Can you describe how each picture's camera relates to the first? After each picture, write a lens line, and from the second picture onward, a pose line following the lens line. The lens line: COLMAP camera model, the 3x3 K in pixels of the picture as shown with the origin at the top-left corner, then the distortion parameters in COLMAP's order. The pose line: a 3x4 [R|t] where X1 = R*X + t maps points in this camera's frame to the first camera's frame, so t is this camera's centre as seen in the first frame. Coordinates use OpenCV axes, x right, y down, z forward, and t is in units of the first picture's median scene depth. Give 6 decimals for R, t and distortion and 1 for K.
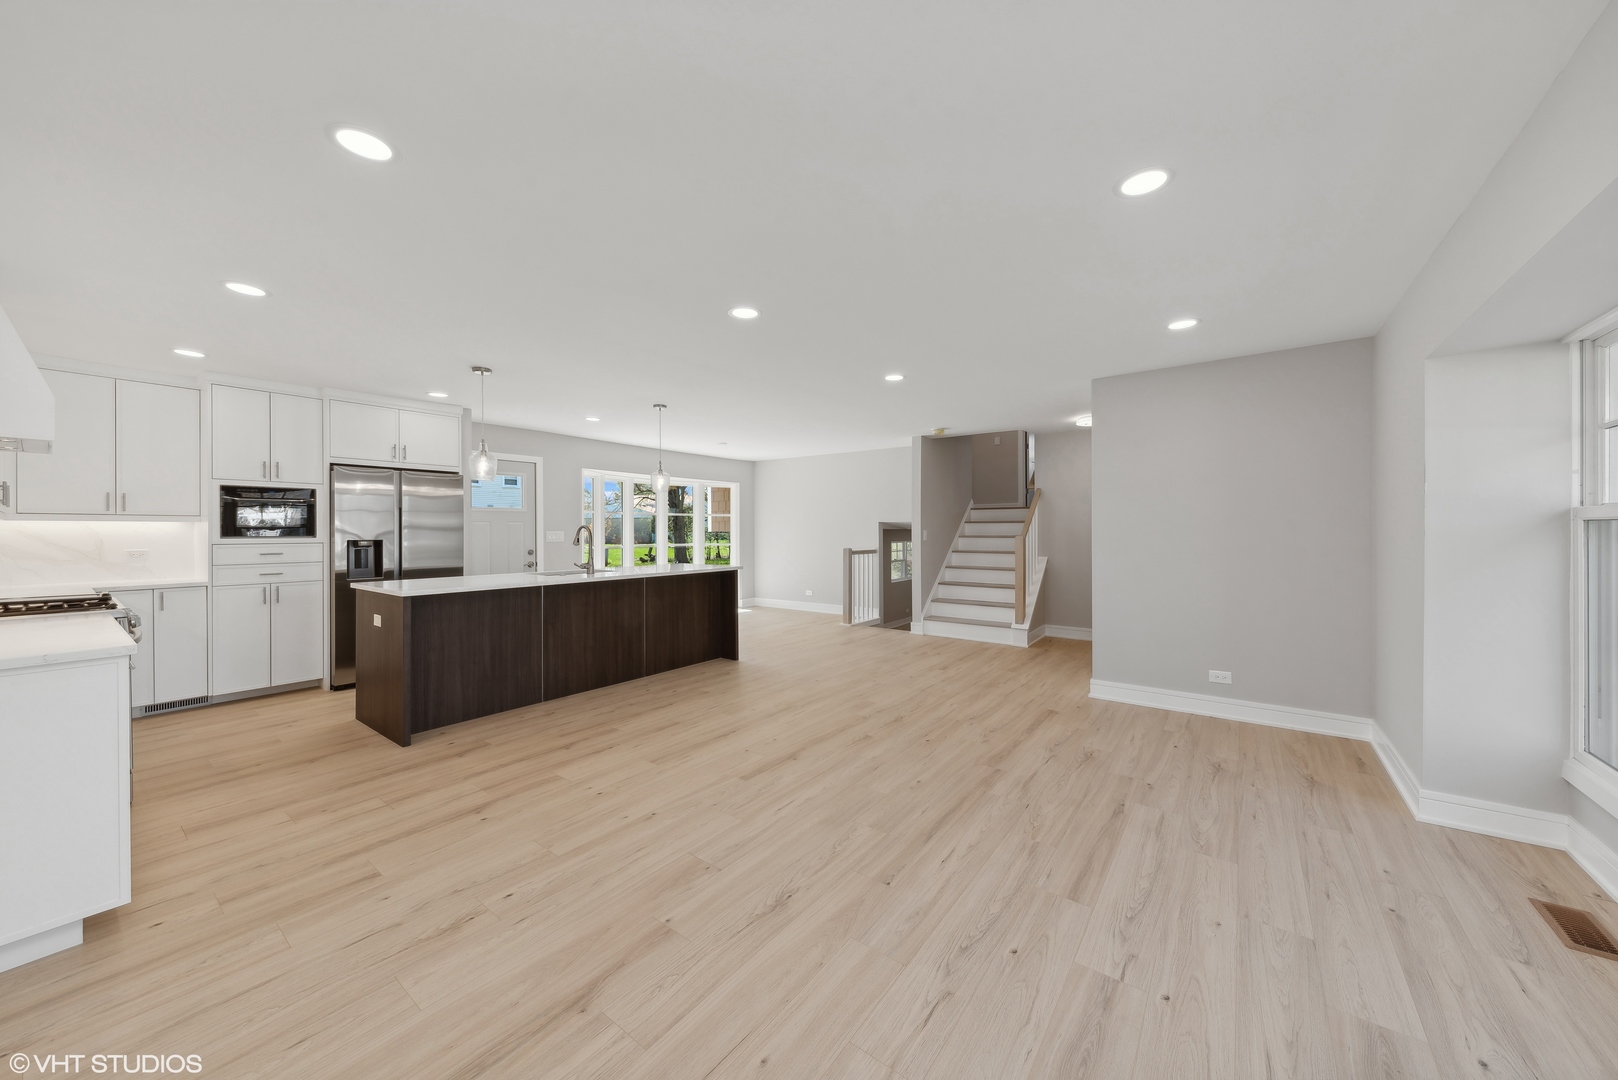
lens RADIAL K [[568.3, 0, 836.3], [0, 568.3, 539.0], [0, 0, 1]] dist [-0.001394, -0.000579]
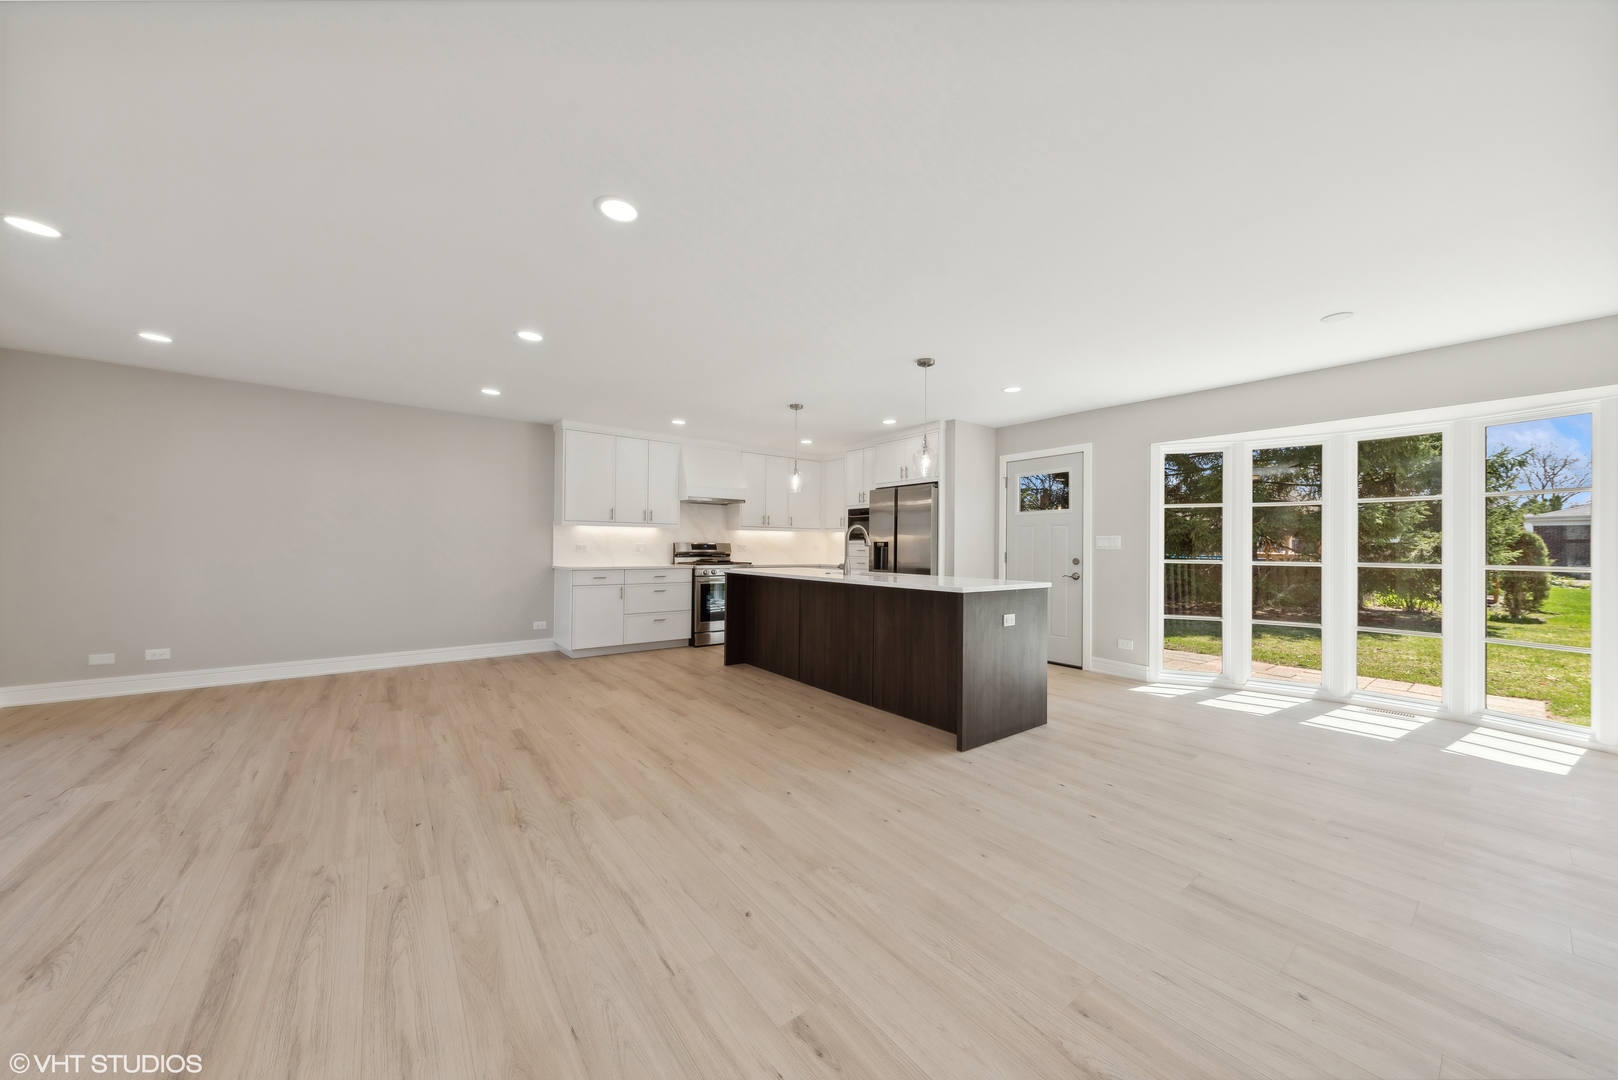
lens RADIAL K [[568.3, 0, 836.3], [0, 568.3, 539.0], [0, 0, 1]] dist [-0.001394, -0.000579]
pose [[-0.287732, -0.014466, -0.957602, 0.644546], [-0.023221, 0.999697, -0.008124, 0.010072], [0.957430, 0.019899, -0.287980, 1.606091]]
